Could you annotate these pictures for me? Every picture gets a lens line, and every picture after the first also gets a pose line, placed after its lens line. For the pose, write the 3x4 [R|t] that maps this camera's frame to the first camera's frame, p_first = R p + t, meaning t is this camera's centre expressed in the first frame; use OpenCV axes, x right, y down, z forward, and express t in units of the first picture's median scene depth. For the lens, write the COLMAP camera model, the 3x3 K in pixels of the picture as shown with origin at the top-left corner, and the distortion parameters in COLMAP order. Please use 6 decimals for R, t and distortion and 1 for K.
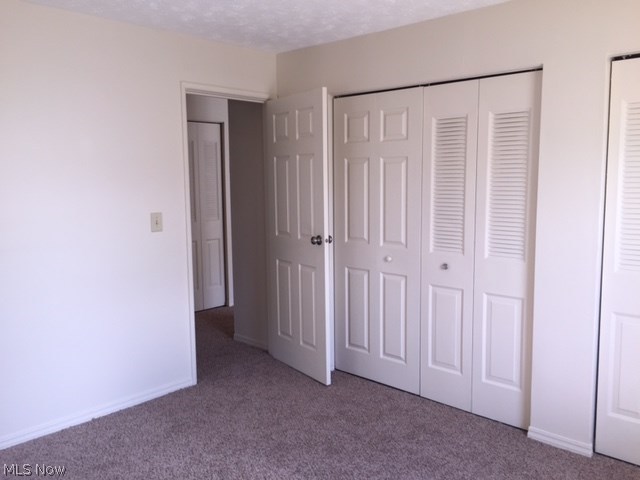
lens RADIAL K [[563.3, 0, 315.4], [0, 563.3, 239.3], [0, 0, 1]] dist [0.045387, -0.027850]
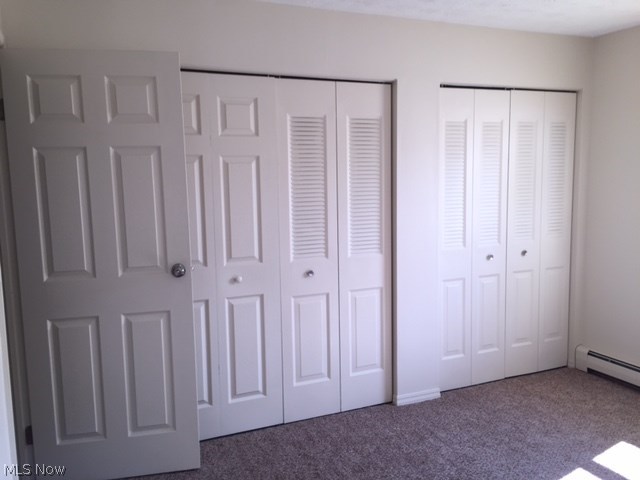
lens RADIAL K [[563.3, 0, 323.0], [0, 563.3, 243.3], [0, 0, 1]] dist [0.045387, -0.027850]
pose [[0.363505, -0.106680, 0.925464, -0.630455], [0.119570, 0.990548, 0.067217, -0.063046], [-0.923887, 0.086224, 0.372825, 0.621927]]
